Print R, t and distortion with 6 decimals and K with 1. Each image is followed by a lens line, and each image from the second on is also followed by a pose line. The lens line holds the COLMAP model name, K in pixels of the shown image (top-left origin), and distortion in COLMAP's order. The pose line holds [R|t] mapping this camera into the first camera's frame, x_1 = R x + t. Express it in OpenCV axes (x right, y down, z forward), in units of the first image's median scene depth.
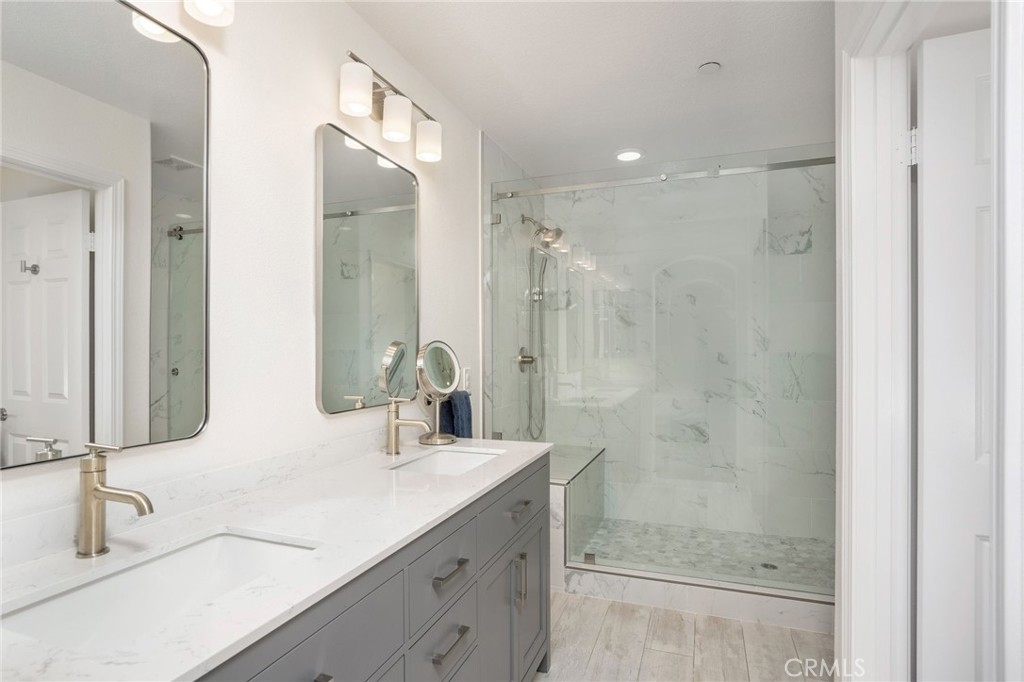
lens RADIAL K [[533.0, 0, 512.0], [0, 533.0, 341.0], [0, 0, 1]] dist [-0.119013, 0.000270]
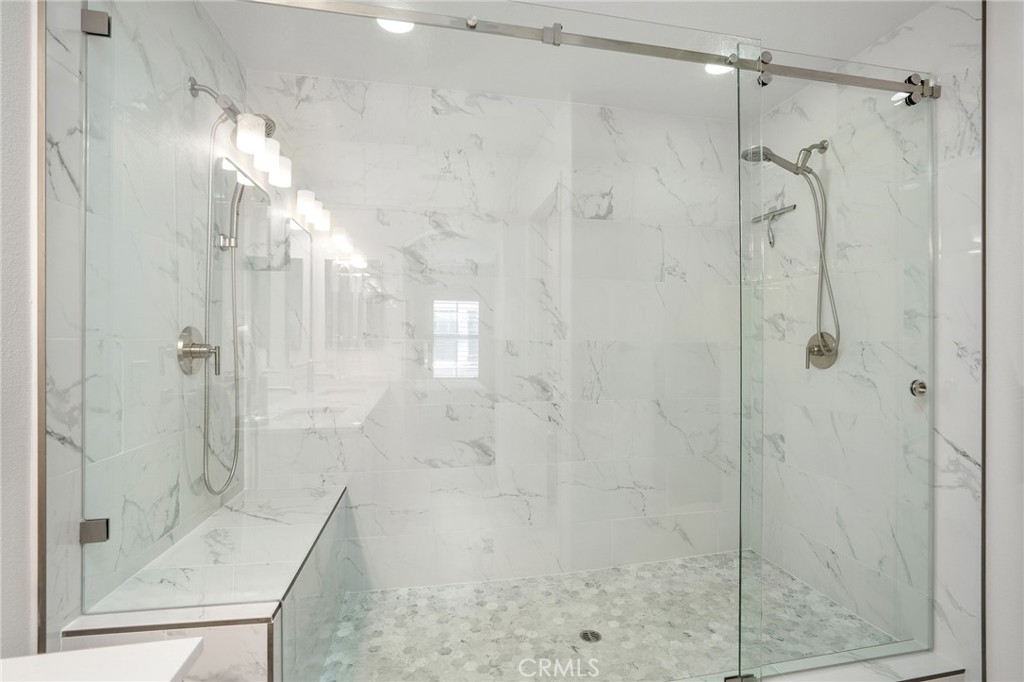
lens RADIAL K [[507.0, 0, 512.0], [0, 507.0, 341.0], [0, 0, 1]] dist [-0.021824, 0.001174]
pose [[0.873766, 0.003204, 0.486336, 0.055402], [-0.006097, 0.999972, 0.004366, 0.020560], [-0.486309, -0.006780, 0.873761, 0.391827]]
